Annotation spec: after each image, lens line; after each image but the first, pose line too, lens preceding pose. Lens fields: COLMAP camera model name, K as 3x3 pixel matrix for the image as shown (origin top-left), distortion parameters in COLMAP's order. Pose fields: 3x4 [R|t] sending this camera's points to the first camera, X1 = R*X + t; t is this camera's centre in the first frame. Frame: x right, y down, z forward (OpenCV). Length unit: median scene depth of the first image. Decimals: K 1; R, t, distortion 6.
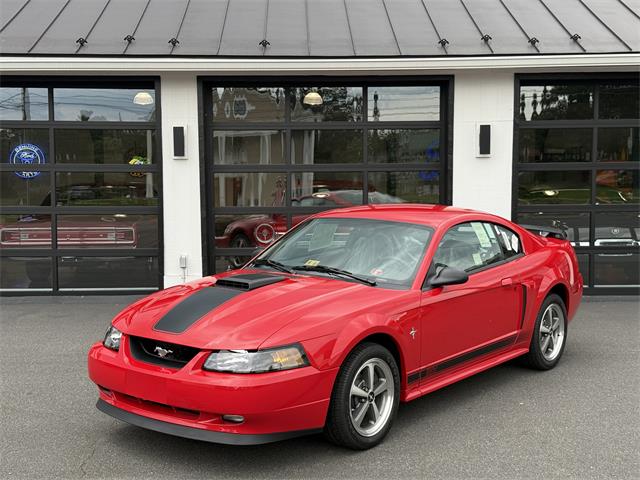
lens RADIAL K [[891.7, 0, 315.1], [0, 891.7, 249.1], [0, 0, 1]] dist [0.136847, -0.096377]
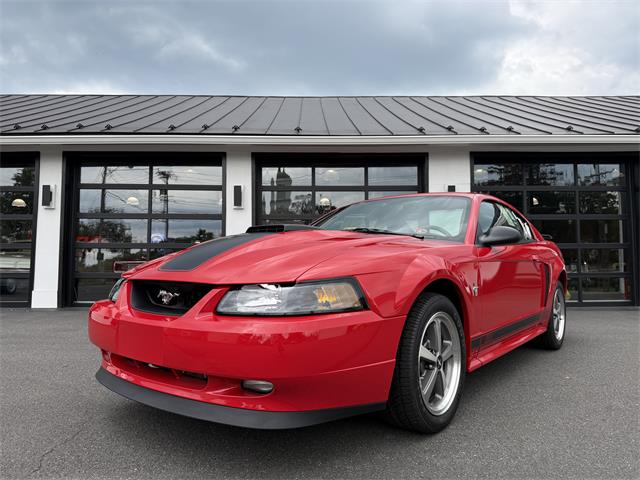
lens RADIAL K [[449.0, 0, 318.7], [0, 449.0, 242.3], [0, 0, 1]] dist [0.099692, -0.164645]
pose [[0.999995, 0.002699, -0.001589, -0.034298], [-0.002909, 0.988409, -0.151789, 0.100821], [0.001161, 0.151792, 0.988412, 0.490262]]
